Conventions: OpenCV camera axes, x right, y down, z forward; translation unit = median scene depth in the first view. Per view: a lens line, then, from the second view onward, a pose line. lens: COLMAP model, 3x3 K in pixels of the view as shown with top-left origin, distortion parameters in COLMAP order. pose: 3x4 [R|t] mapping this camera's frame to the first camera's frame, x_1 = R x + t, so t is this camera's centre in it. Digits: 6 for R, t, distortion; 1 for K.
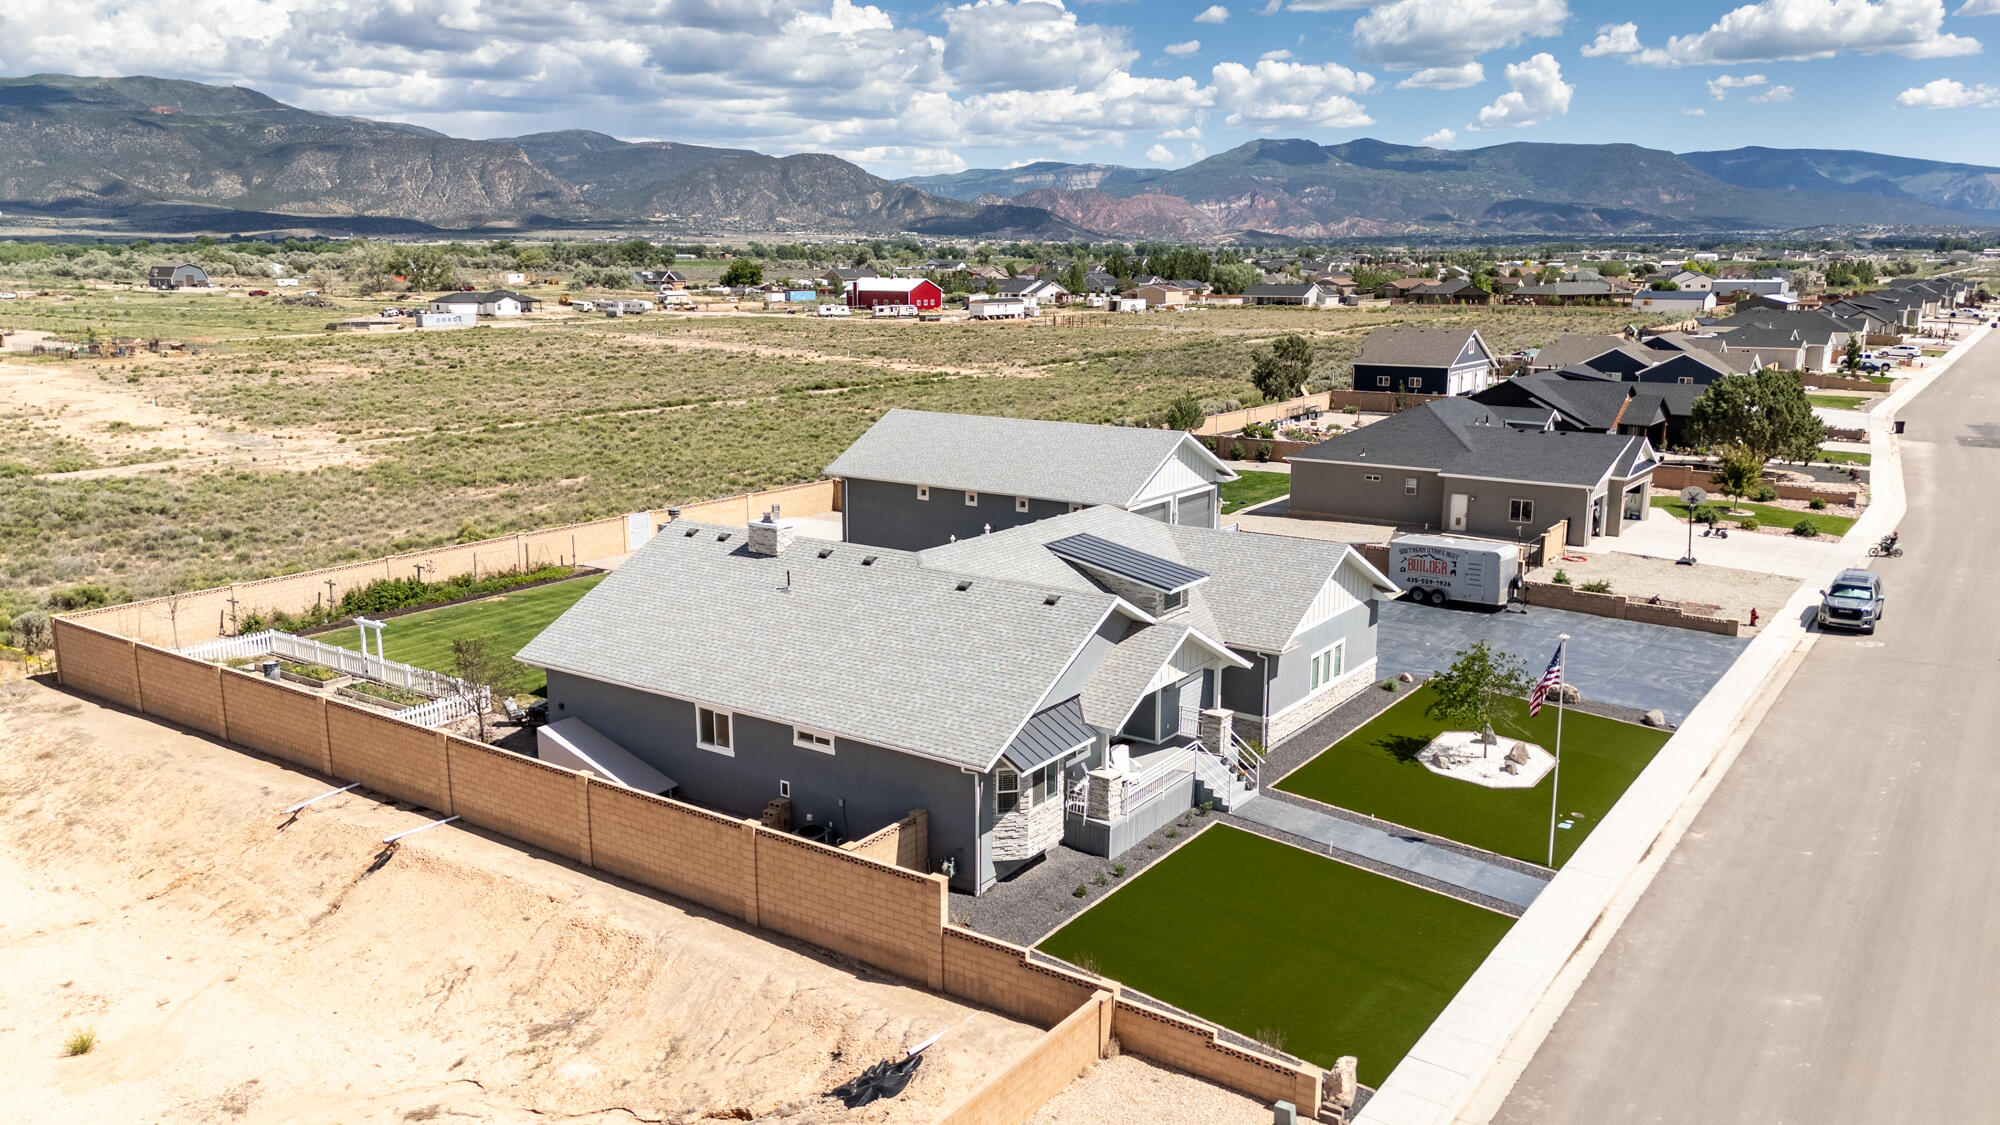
lens RADIAL K [[1473.3, 0, 1014.5], [0, 1473.3, 559.3], [0, 0, 1]] dist [0.048623, -0.009450]
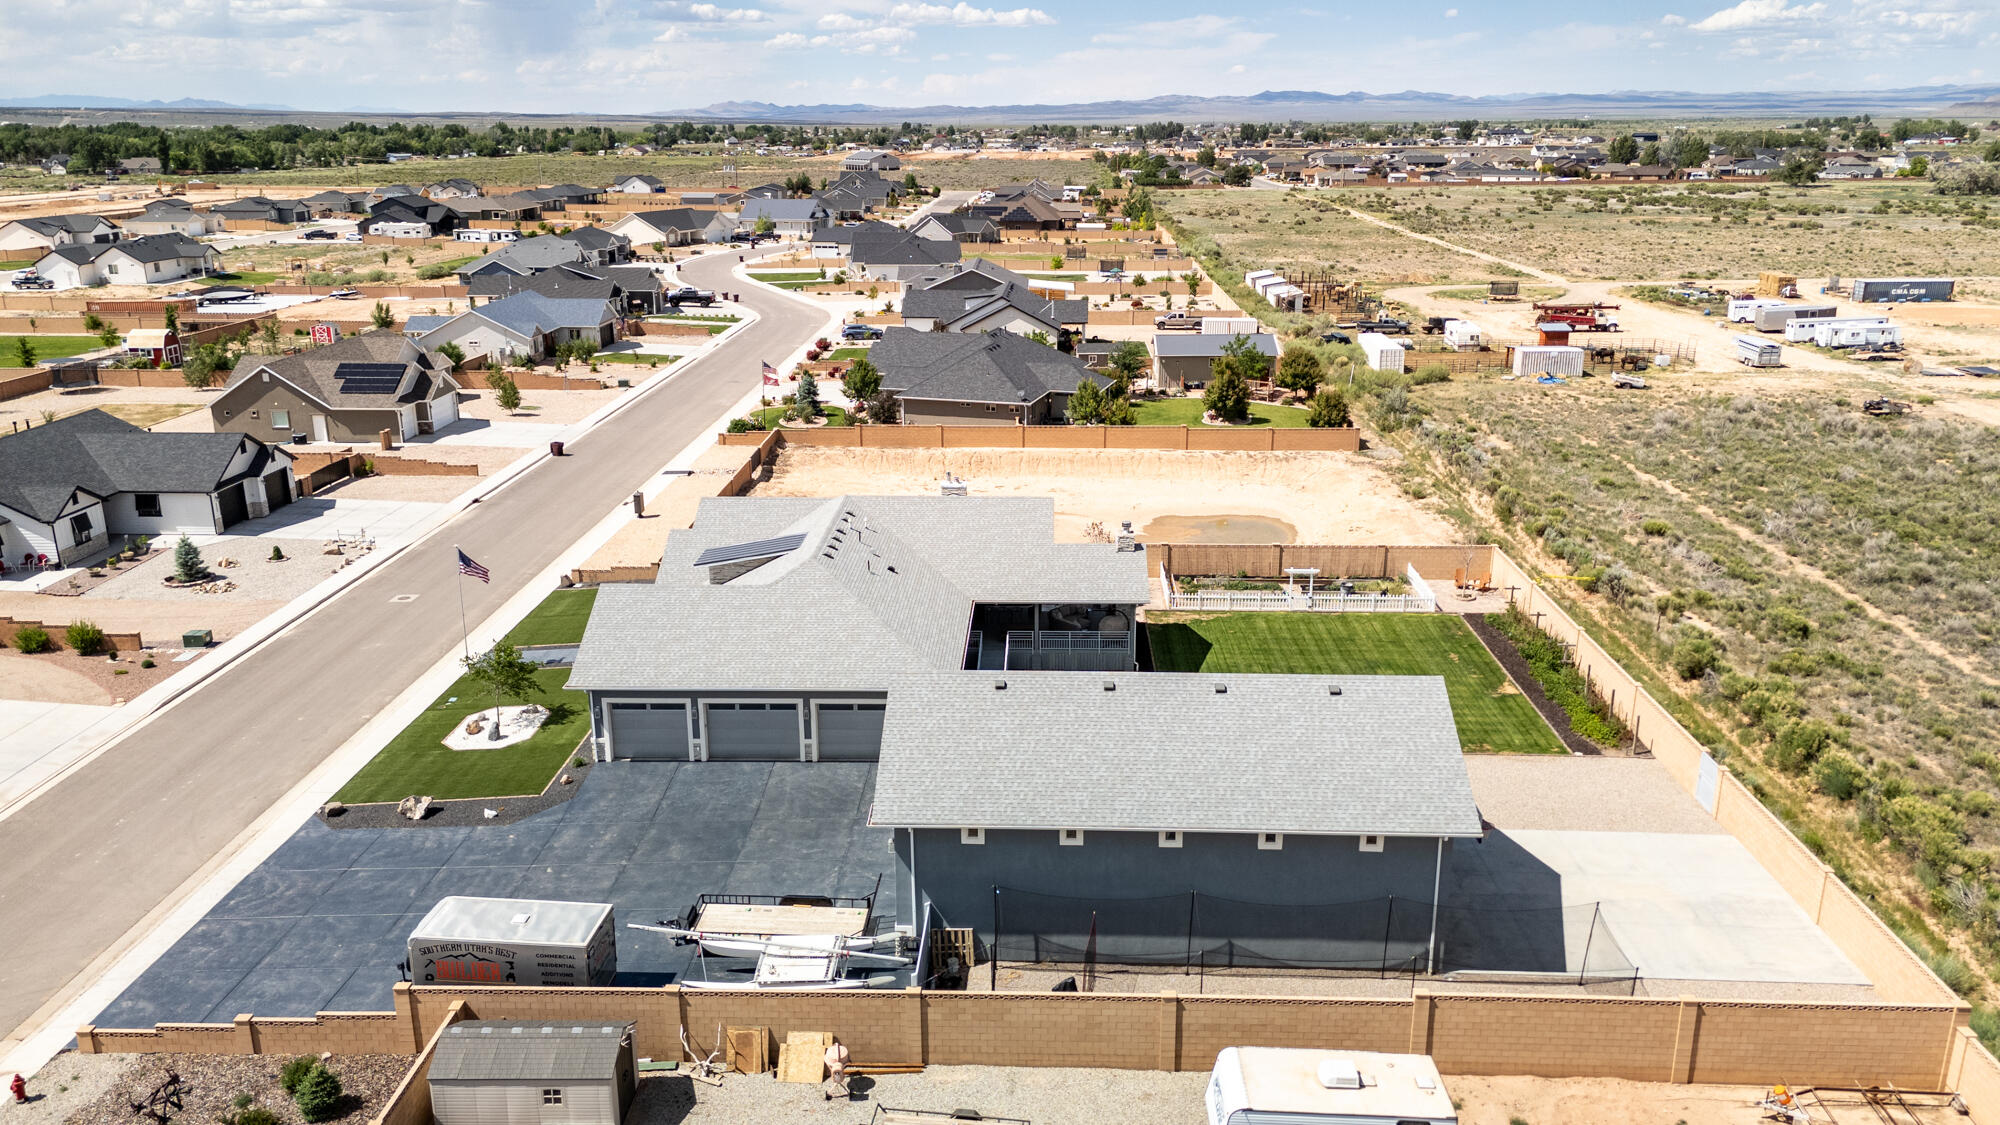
lens RADIAL K [[1471.9, 0, 1000.0], [0, 1471.9, 562.5], [0, 0, 1]] dist [0.079022, -0.068319]
pose [[-0.837386, 0.158131, -0.523239, 0.181276], [-0.109676, 0.889167, 0.444245, -0.188840], [0.535496, 0.429391, -0.727233, 0.632736]]
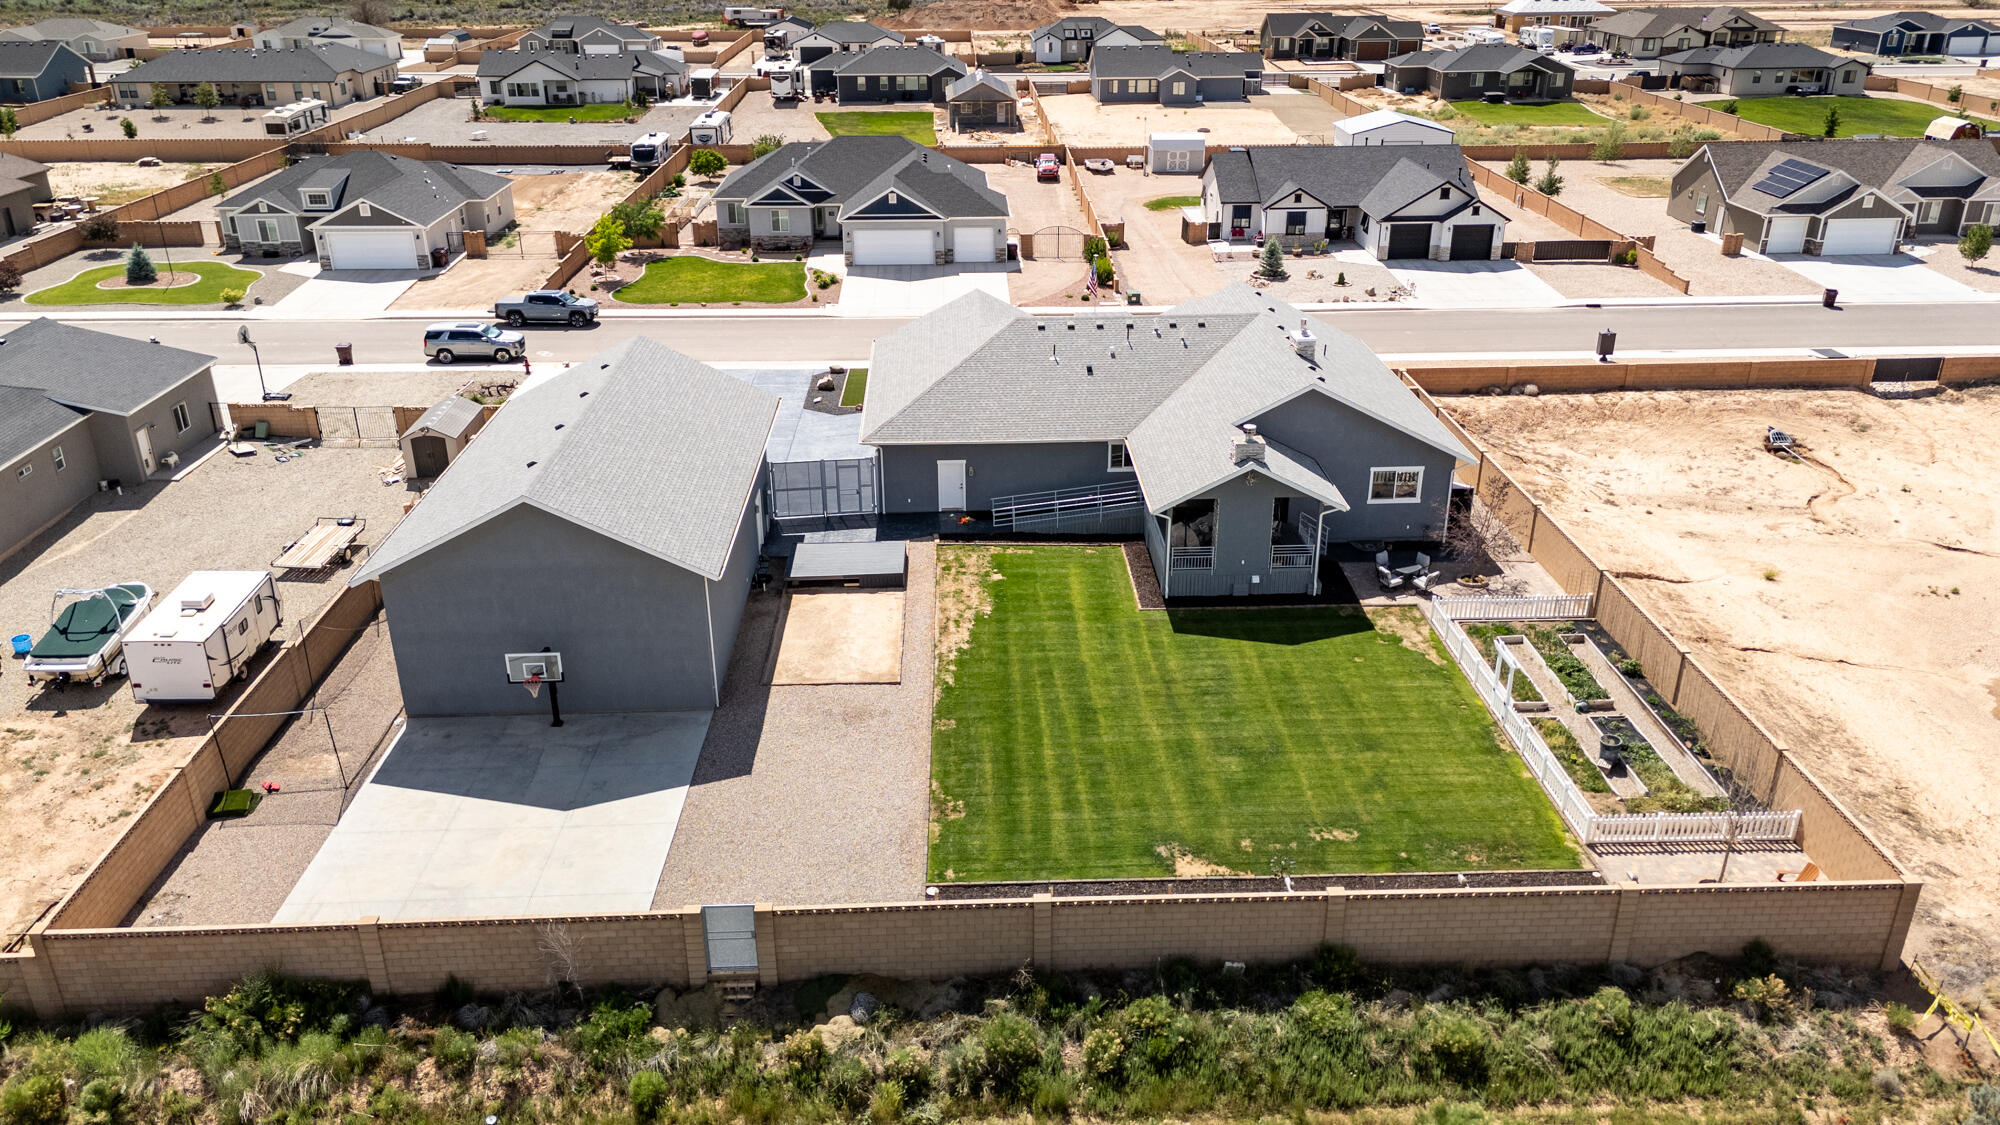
lens RADIAL K [[1471.9, 0, 1000.0], [0, 1471.9, 562.5], [0, 0, 1]] dist [0.079022, -0.068319]
pose [[-0.606444, -0.327670, 0.724470, -0.288928], [0.160122, 0.842145, 0.514929, -0.163255], [-0.778837, 0.428279, -0.458247, 0.539926]]
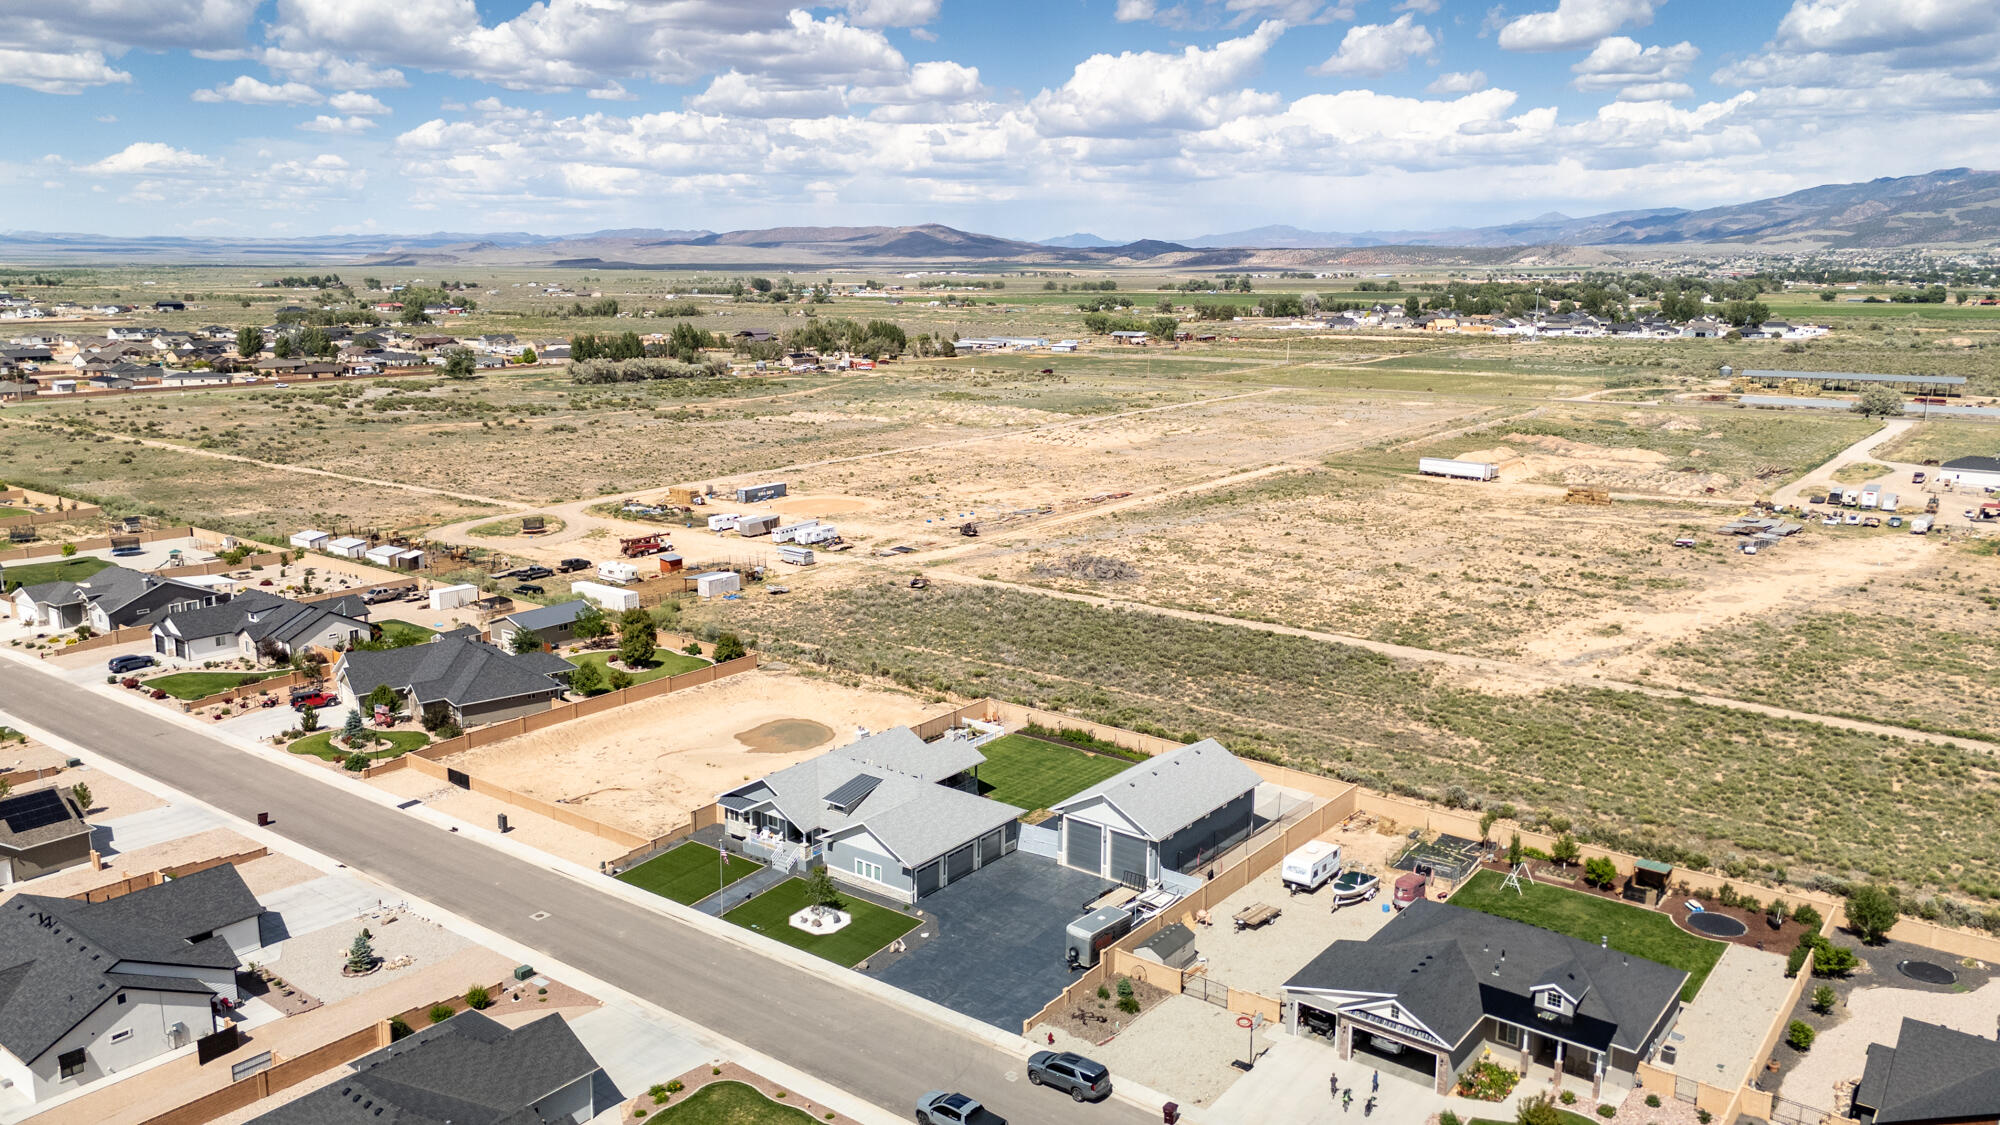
lens RADIAL K [[1471.9, 0, 1000.0], [0, 1471.9, 562.5], [0, 0, 1]] dist [0.079022, -0.068319]
pose [[-0.045183, 0.201134, -0.978521, 0.751854], [-0.202864, 0.957265, 0.206132, -0.289312], [0.978164, 0.207820, -0.002449, 0.344568]]
